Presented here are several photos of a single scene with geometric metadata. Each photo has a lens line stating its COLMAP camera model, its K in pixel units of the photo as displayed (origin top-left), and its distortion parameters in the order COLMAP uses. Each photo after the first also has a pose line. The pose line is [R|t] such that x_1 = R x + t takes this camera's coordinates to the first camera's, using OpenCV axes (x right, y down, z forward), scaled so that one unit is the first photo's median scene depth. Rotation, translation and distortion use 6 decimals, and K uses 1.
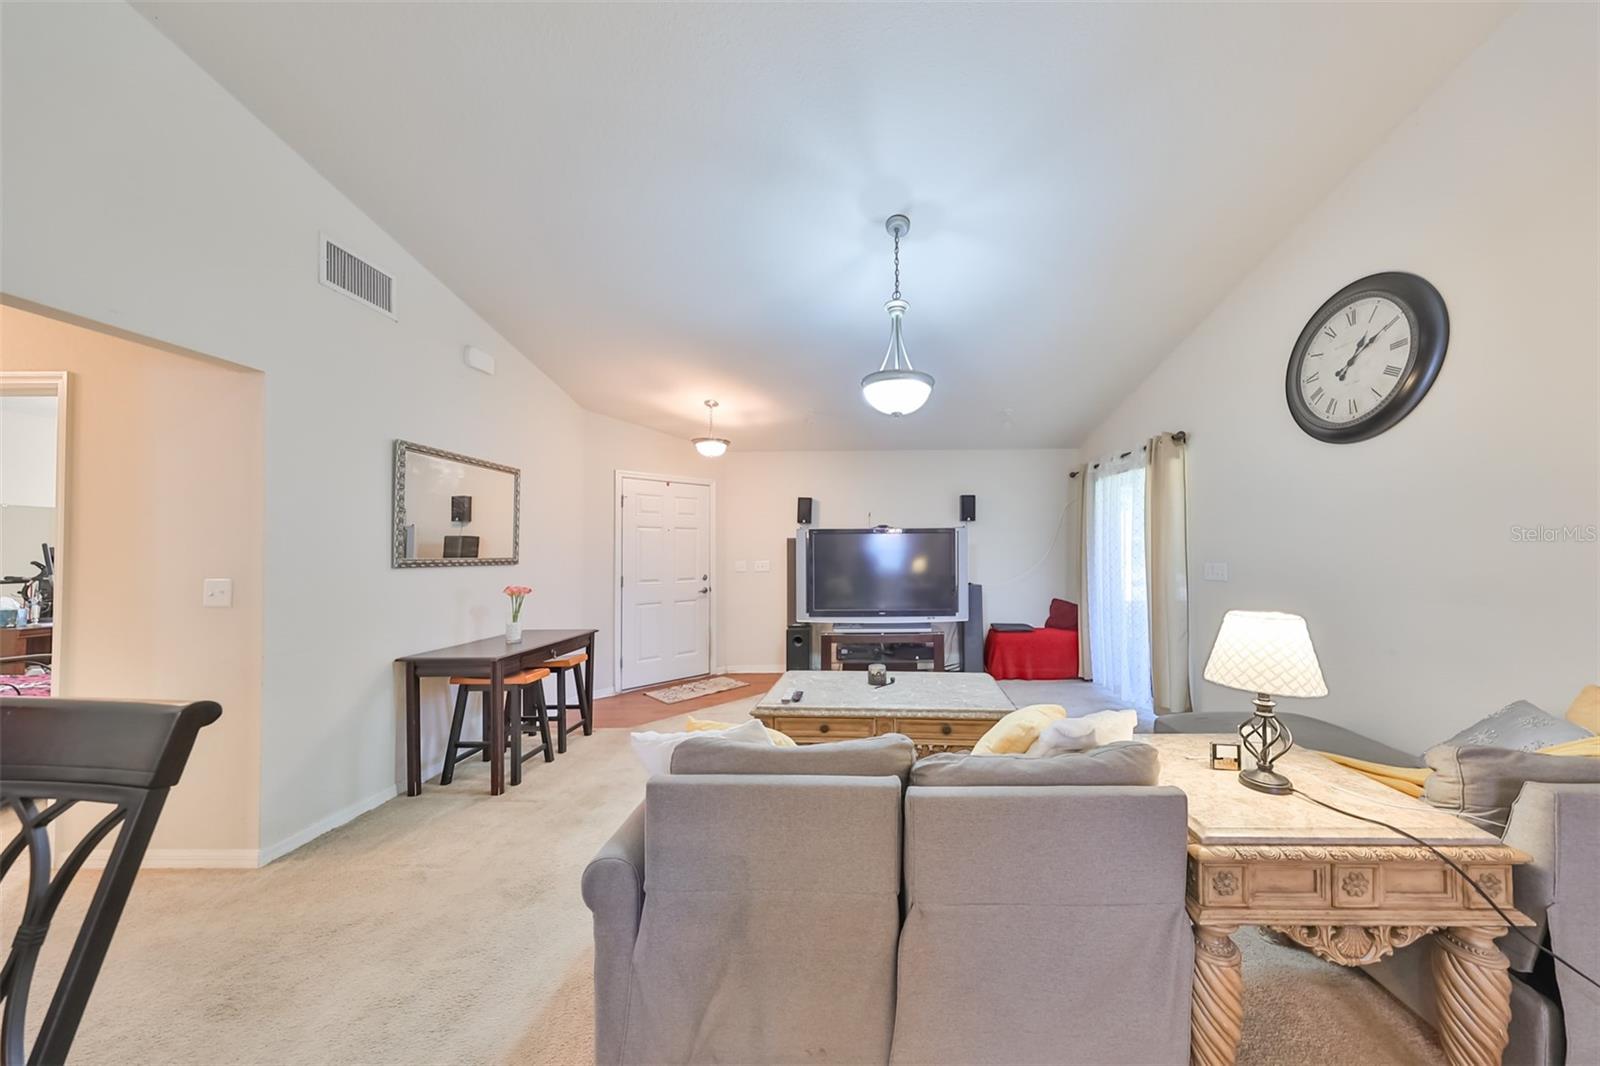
lens RADIAL K [[501.5, 0, 861.4], [0, 501.5, 542.1], [0, 0, 1]] dist [0.000575, 0.000023]
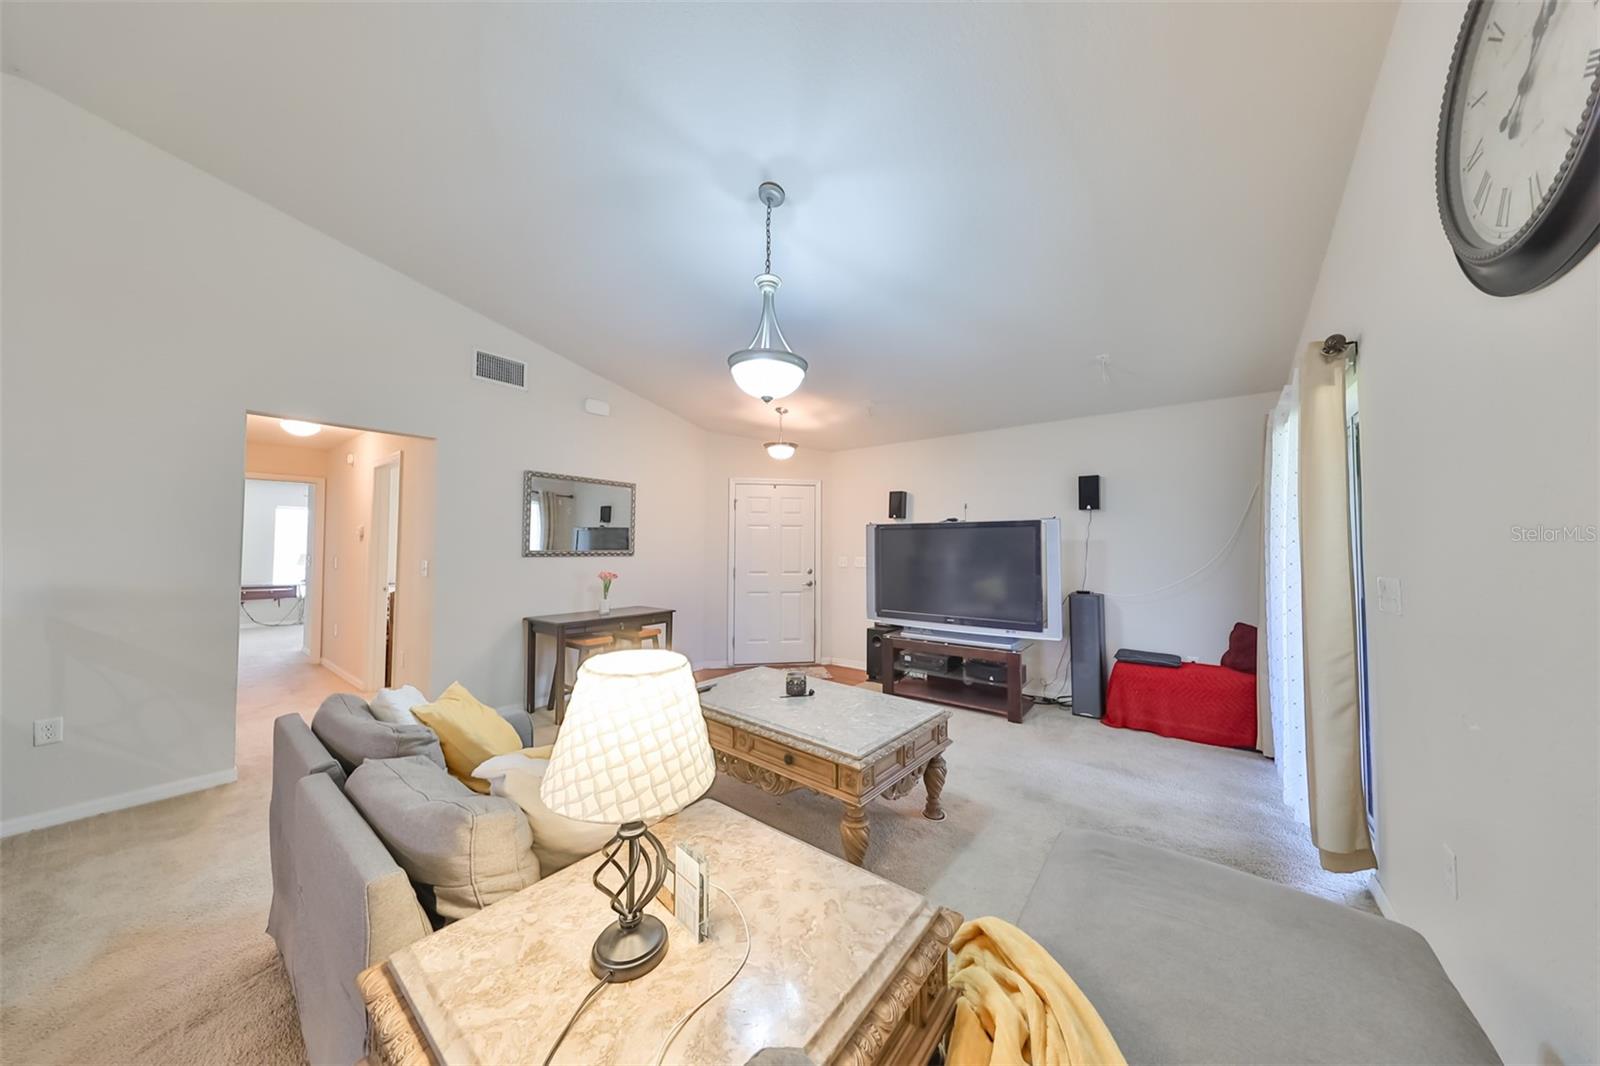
lens RADIAL K [[492.7, 0, 833.5], [0, 492.7, 529.6], [0, 0, 1]] dist [-0.001006, -0.000074]
pose [[0.814679, -0.011194, -0.579804, 0.440448], [0.001372, 0.999848, -0.017376, -0.000329], [0.579911, 0.013360, 0.814570, 0.218948]]
